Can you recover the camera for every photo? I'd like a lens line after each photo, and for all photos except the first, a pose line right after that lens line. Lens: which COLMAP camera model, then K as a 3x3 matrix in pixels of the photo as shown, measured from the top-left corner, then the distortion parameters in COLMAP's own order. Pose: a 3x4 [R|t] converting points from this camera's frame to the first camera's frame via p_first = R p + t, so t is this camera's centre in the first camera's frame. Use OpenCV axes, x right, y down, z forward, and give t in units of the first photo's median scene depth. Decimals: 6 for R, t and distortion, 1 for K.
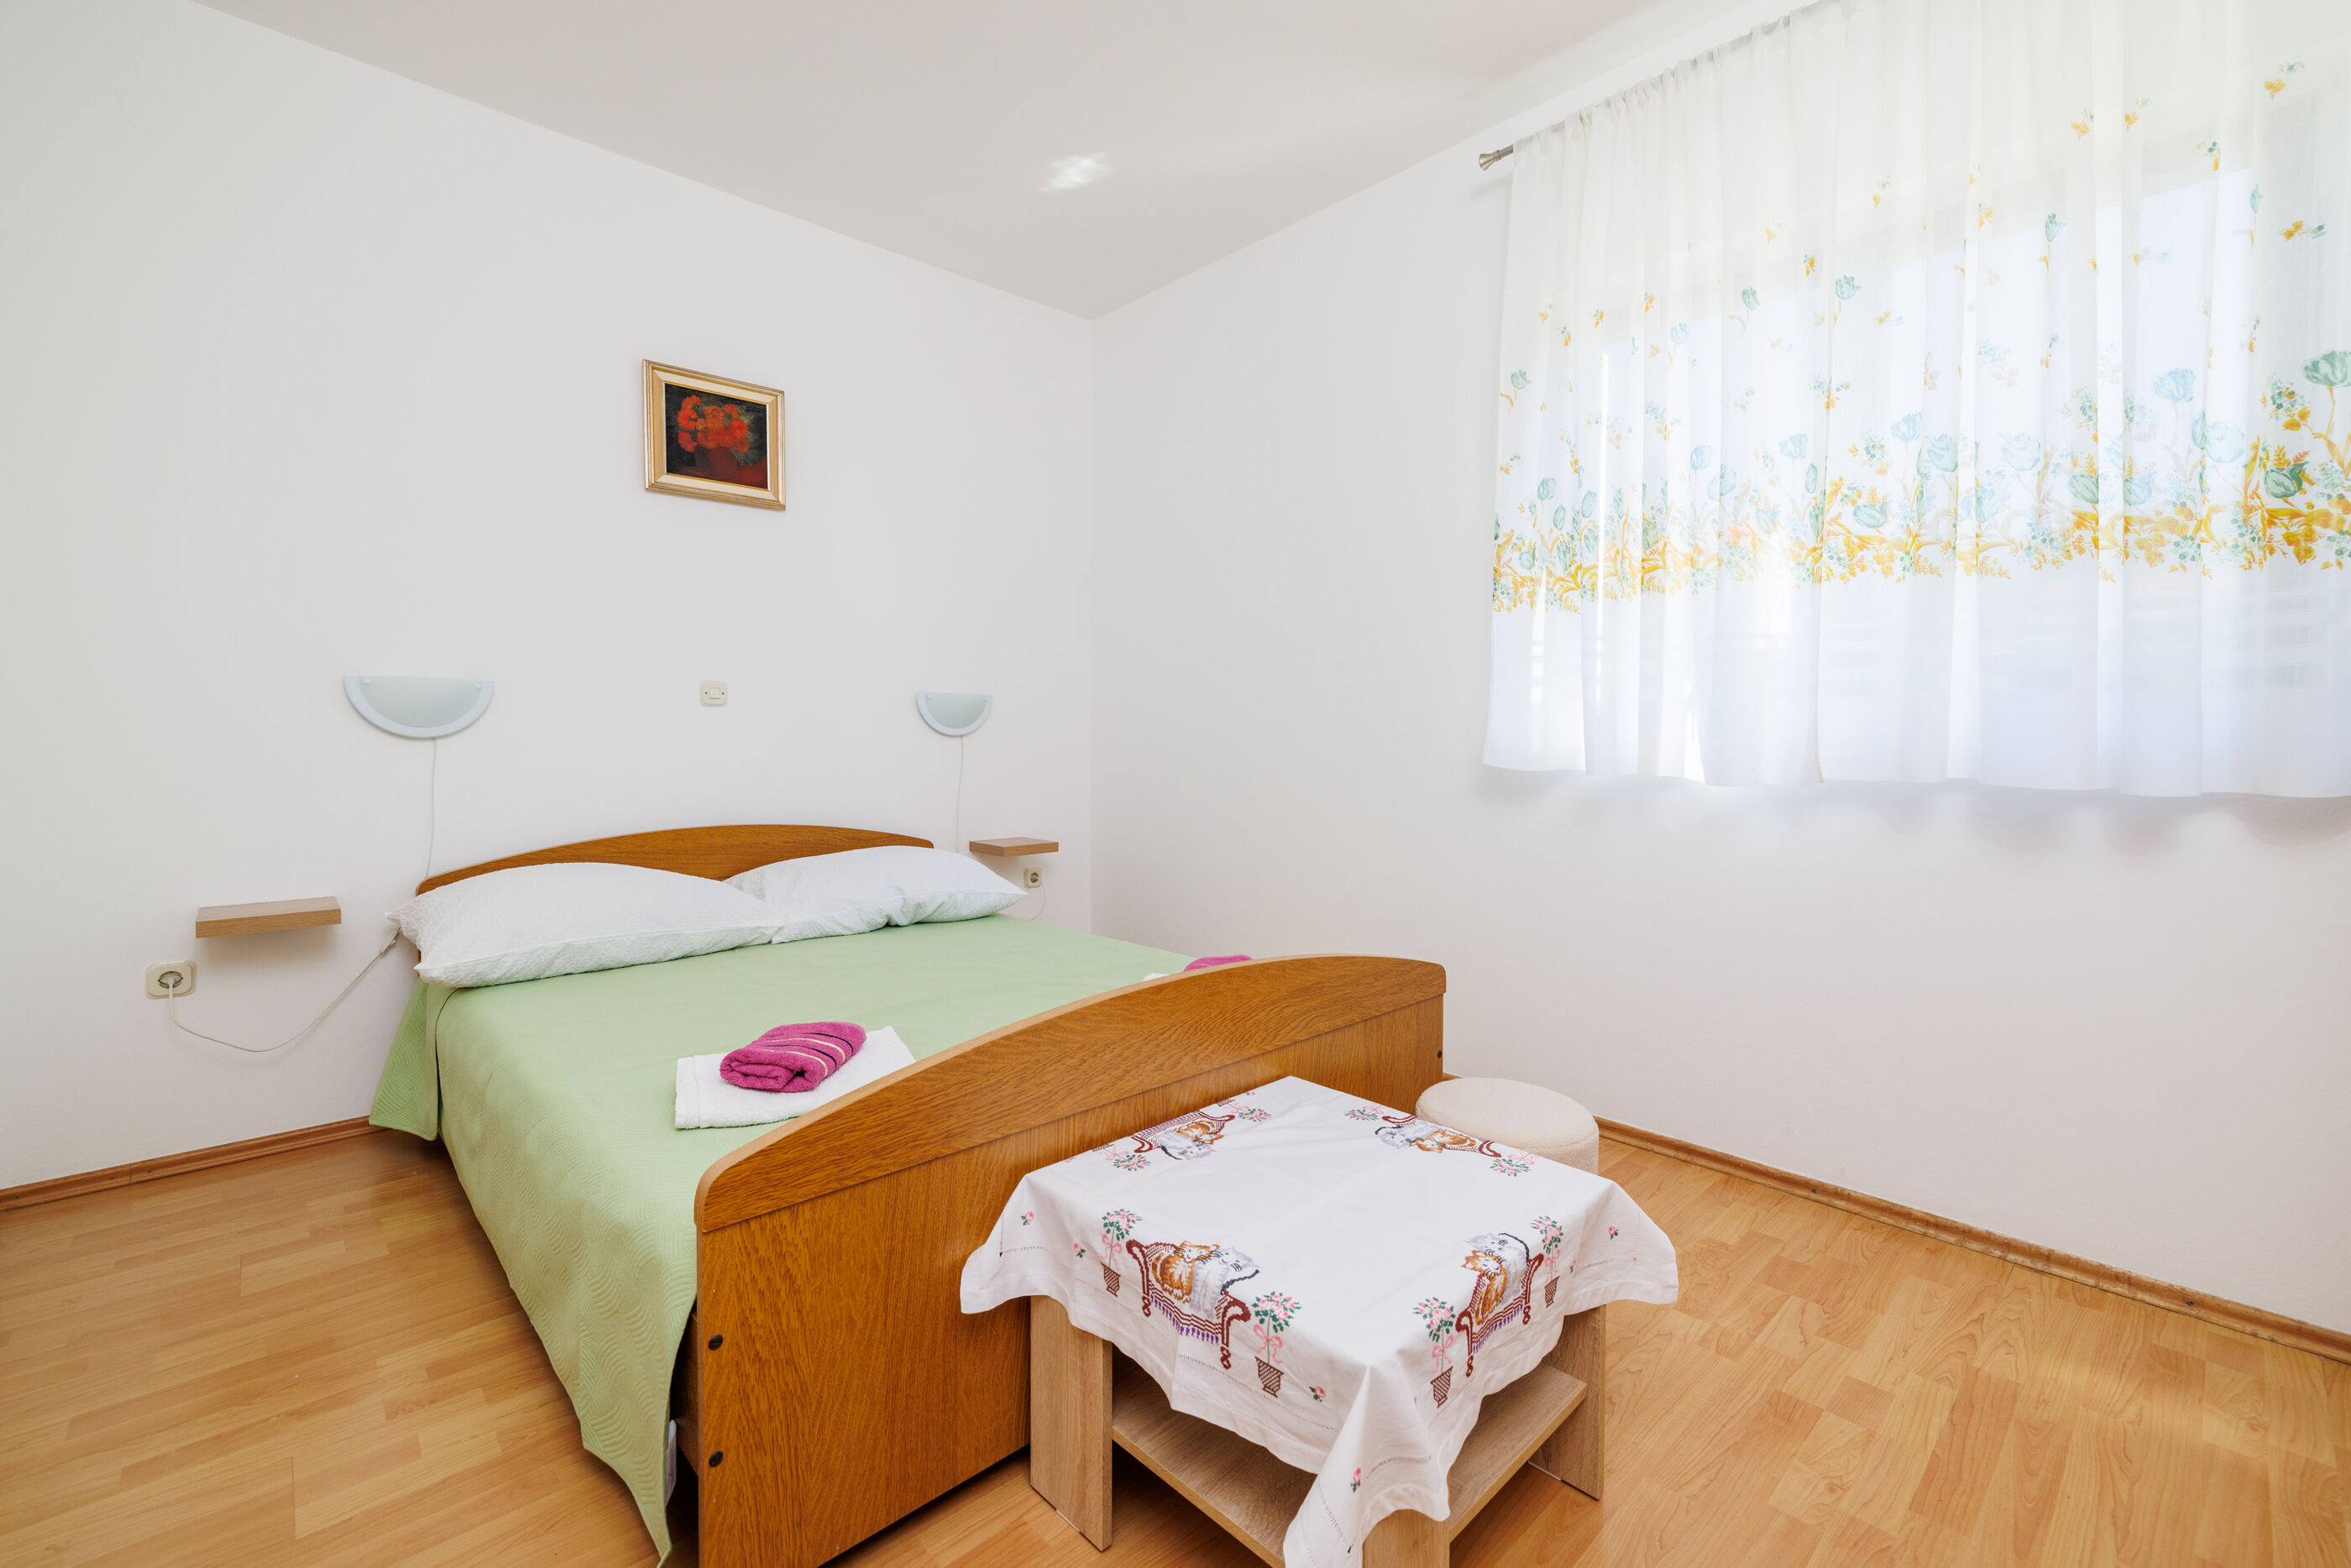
lens RADIAL K [[1006.5, 0, 1175.5], [0, 1006.5, 784.0], [0, 0, 1]] dist [-0.000998, -0.000036]
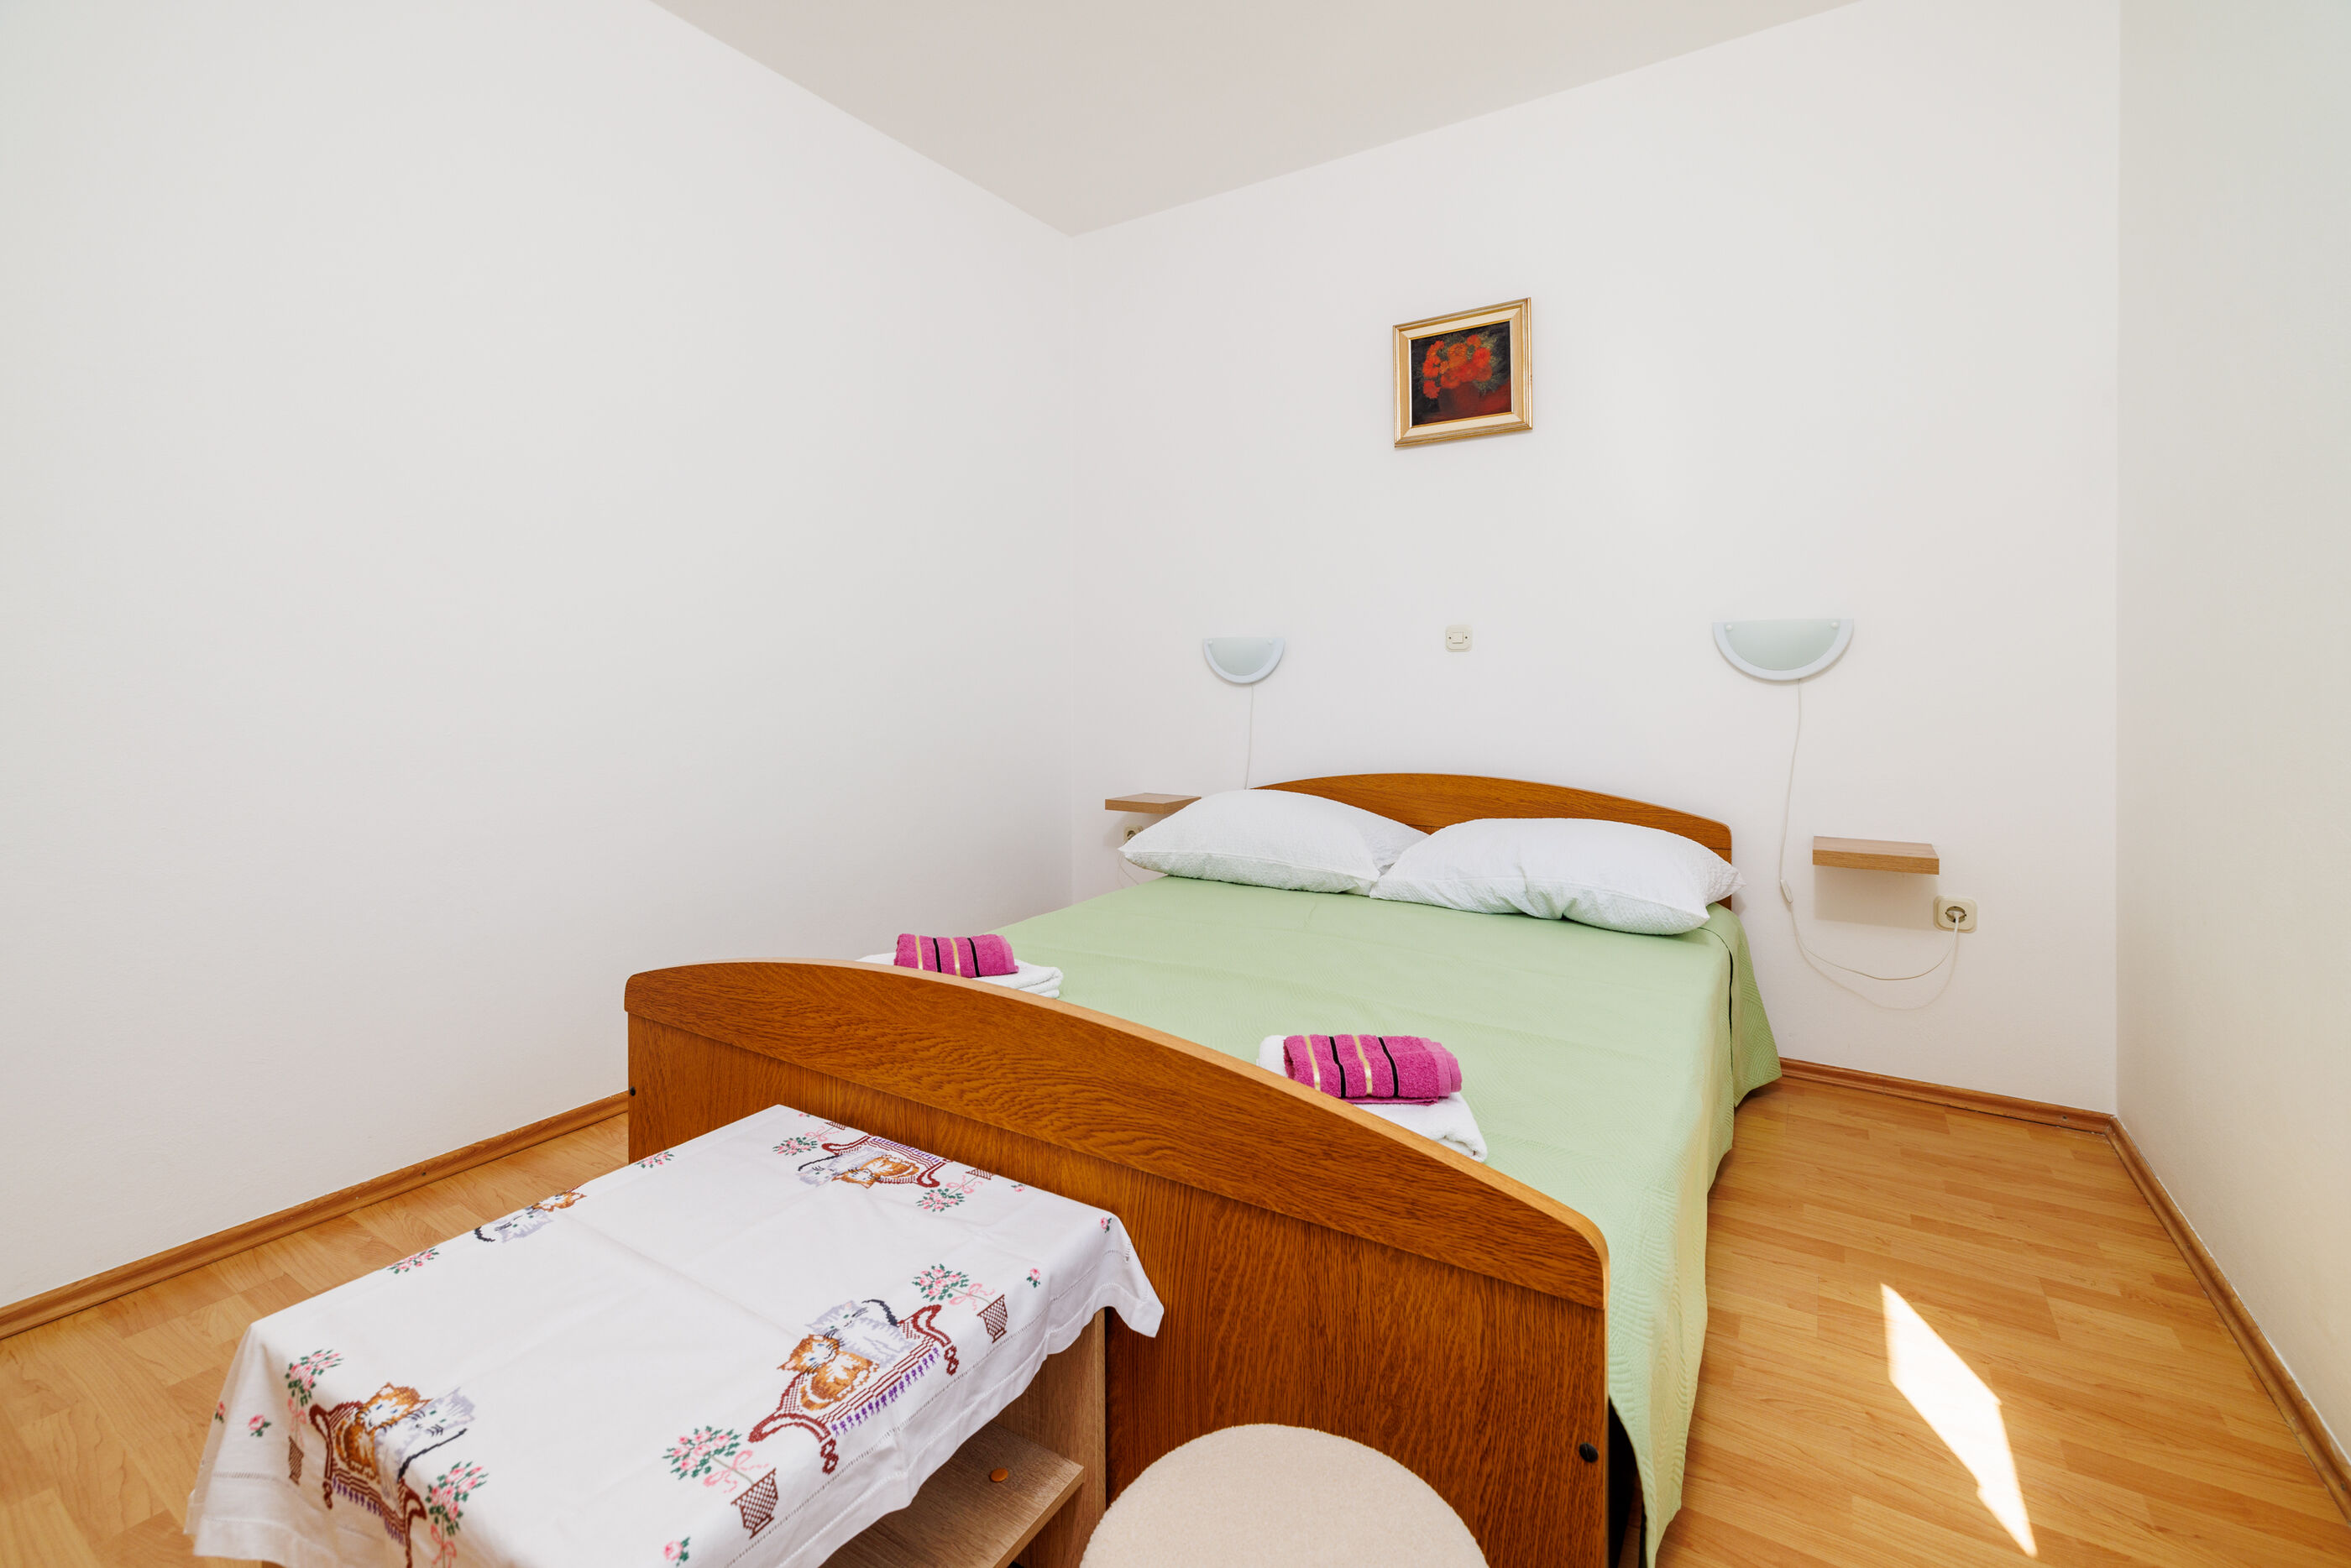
lens RADIAL K [[1016.0, 0, 1186.7], [0, 1016.0, 708.0], [0, 0, 1]] dist [0.001017, 0.000260]
pose [[0.255116, 0.023057, -0.966636, 0.503109], [-0.047513, 0.998807, 0.011284, -0.025341], [0.965742, 0.043049, 0.255907, 0.591516]]
